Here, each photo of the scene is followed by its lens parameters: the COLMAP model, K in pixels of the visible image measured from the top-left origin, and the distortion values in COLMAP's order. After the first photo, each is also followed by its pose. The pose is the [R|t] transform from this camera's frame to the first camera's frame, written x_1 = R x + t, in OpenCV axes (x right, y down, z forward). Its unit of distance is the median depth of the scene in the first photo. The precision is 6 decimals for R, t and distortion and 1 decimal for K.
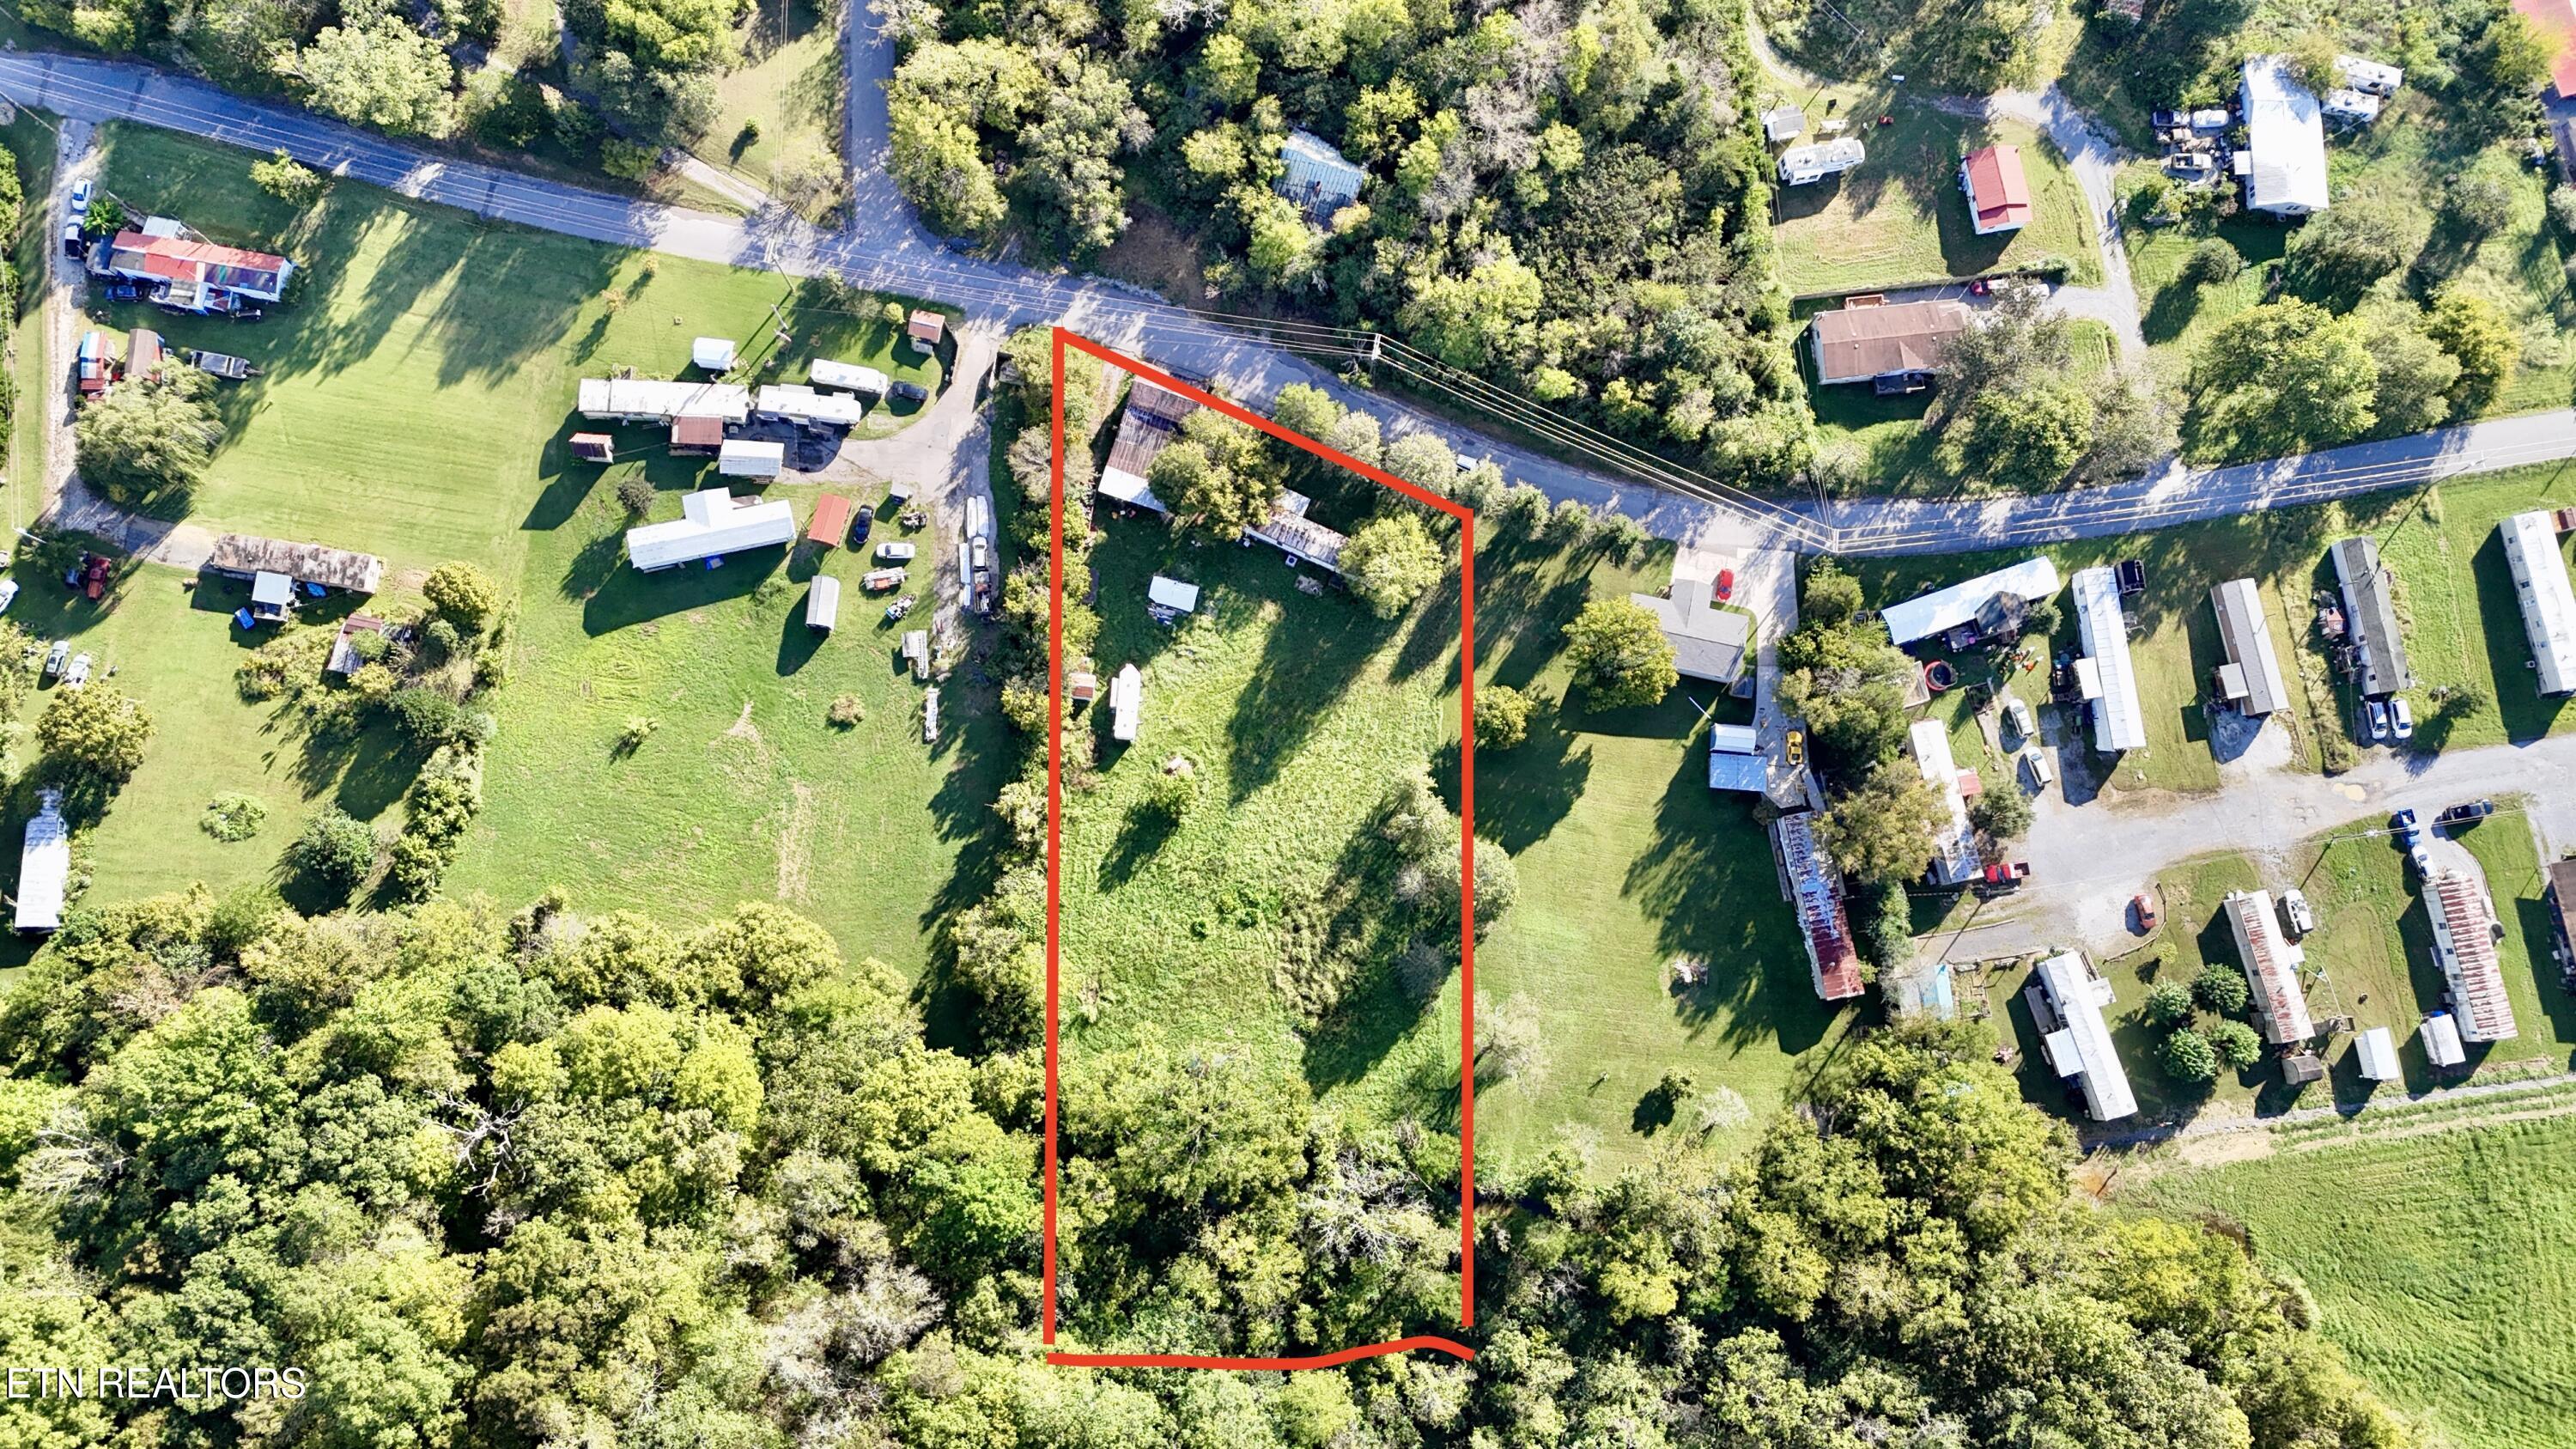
lens RADIAL K [[1888.3, 0, 1286.3], [0, 1888.3, 720.7], [0, 0, 1]] dist [0.069648, -0.051156]
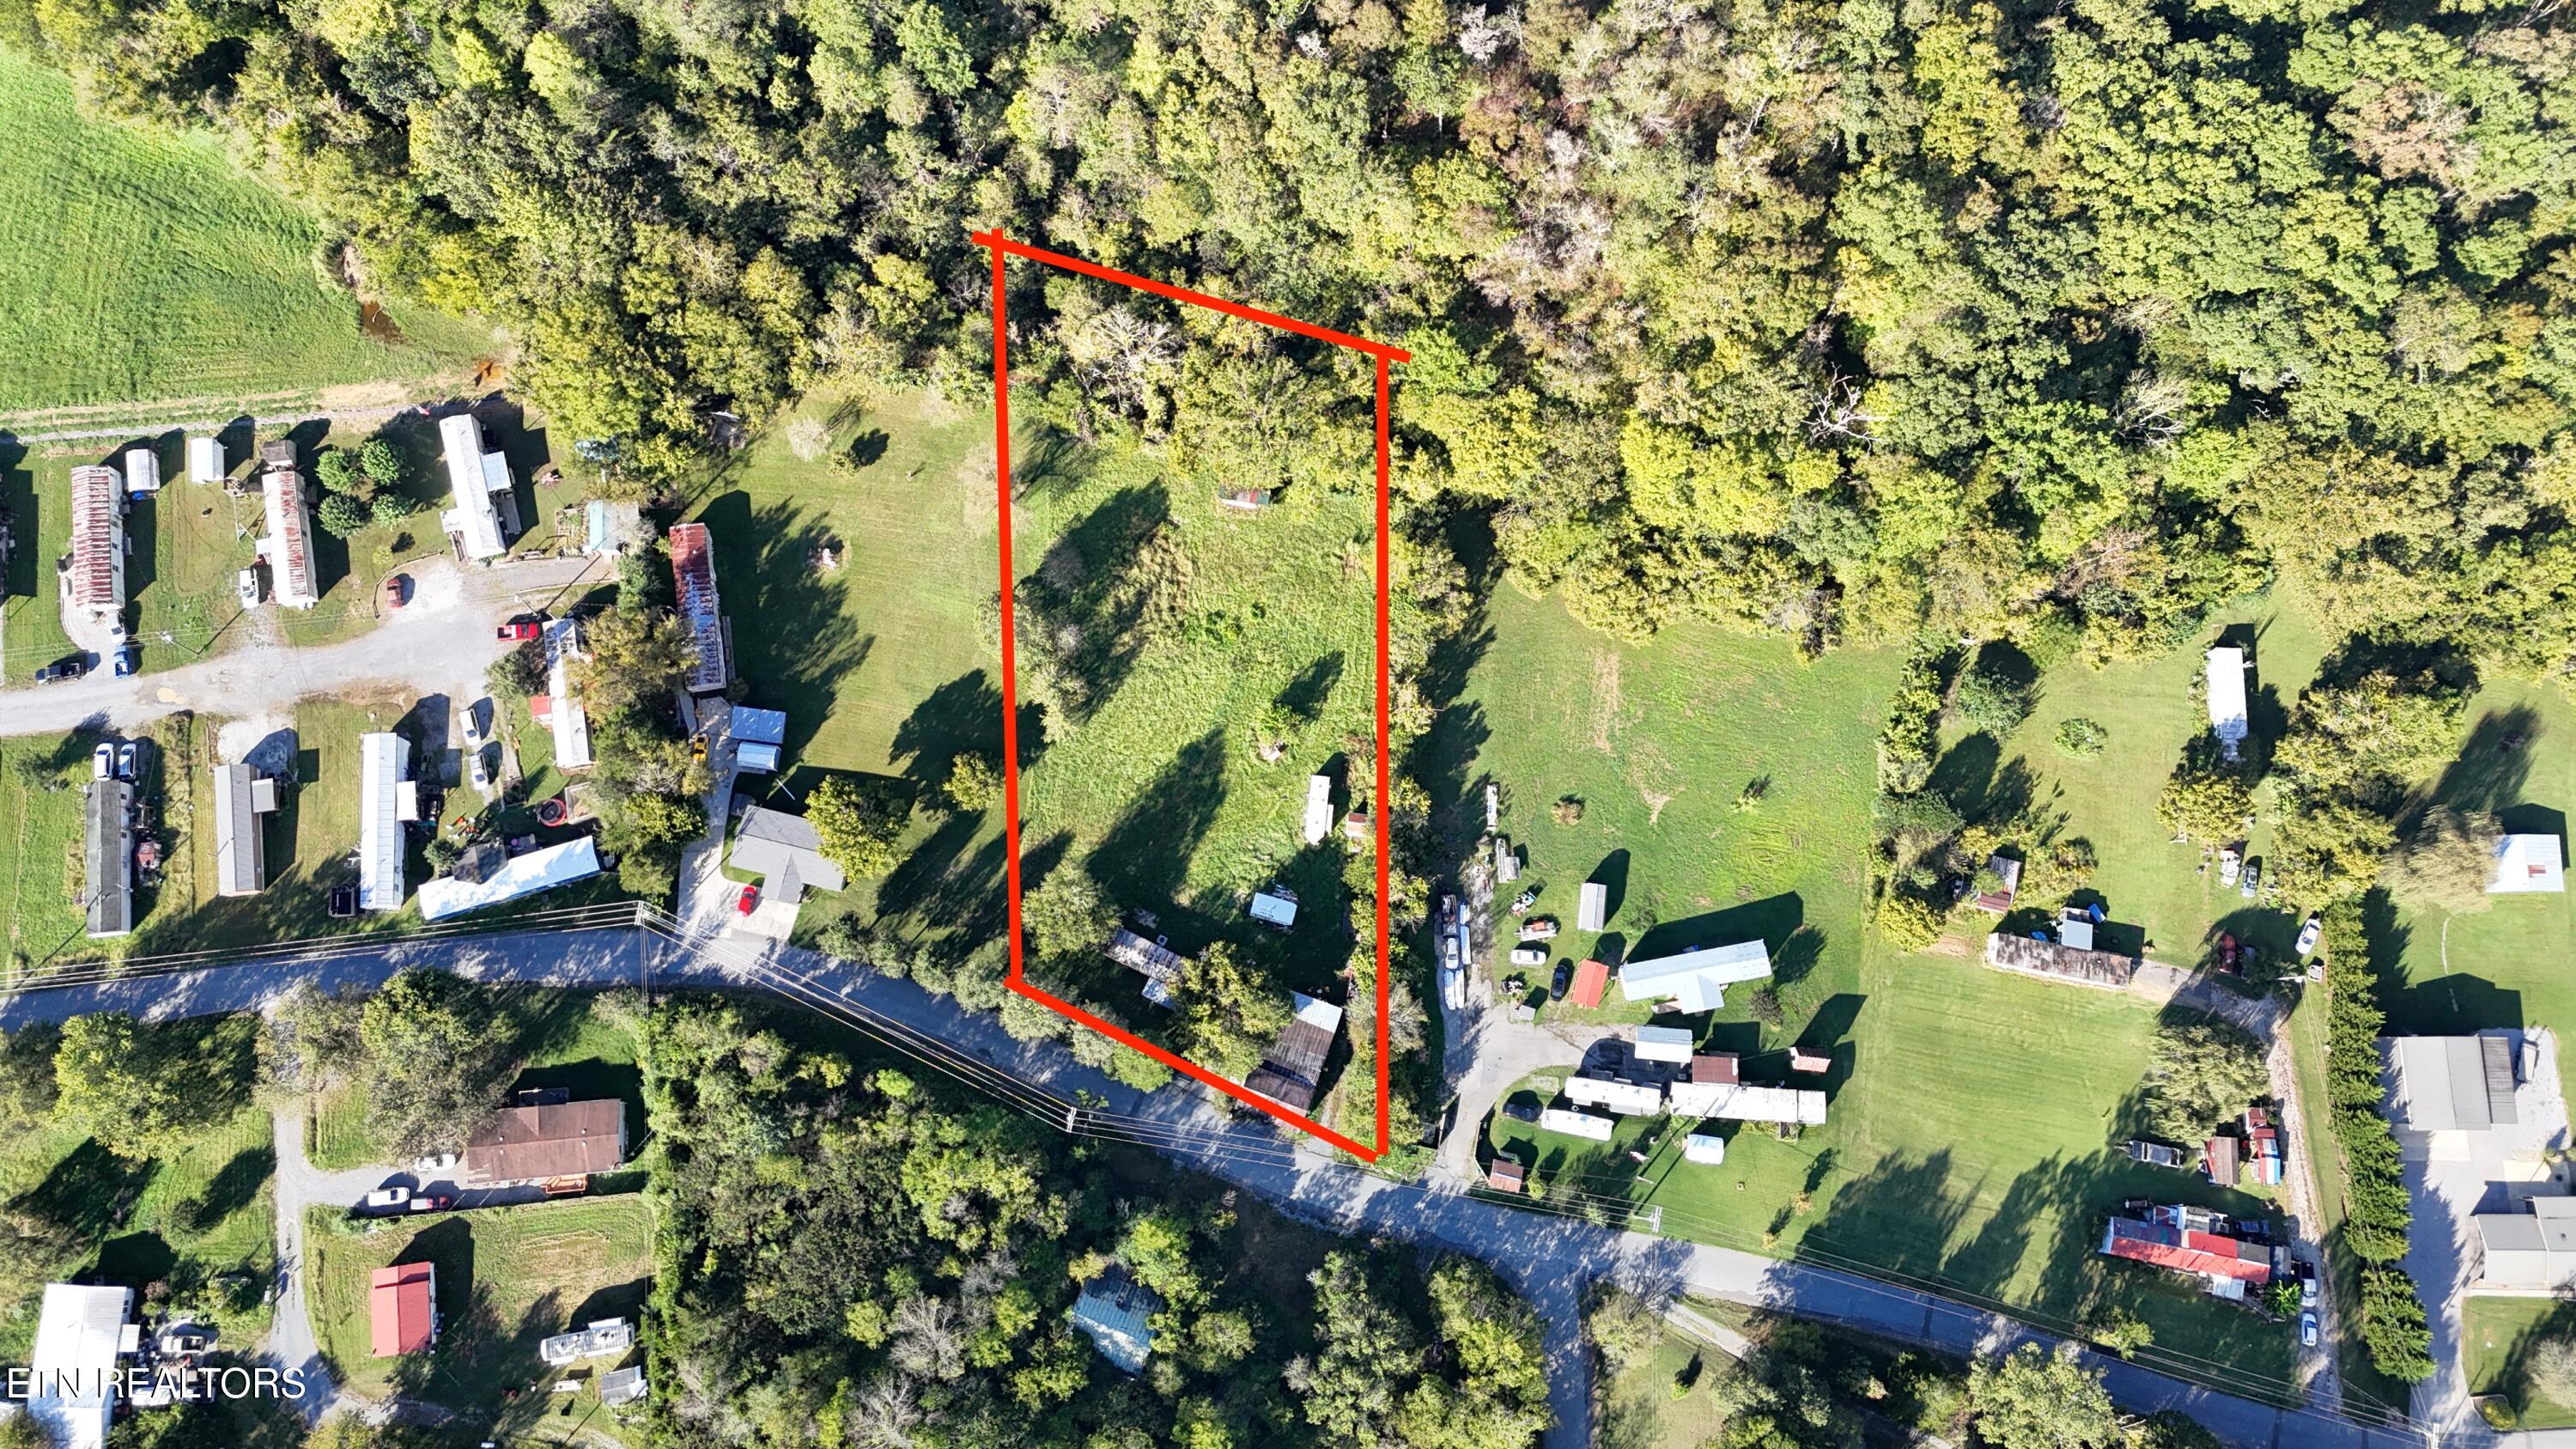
lens RADIAL K [[1888.3, 0, 1286.3], [0, 1888.3, 720.7], [0, 0, 1]] dist [0.069648, -0.051156]
pose [[-0.996211, -0.046281, -0.073629, 0.017030], [0.016437, -0.931579, 0.363167, -0.358689], [-0.085399, 0.360580, 0.928810, -0.037197]]
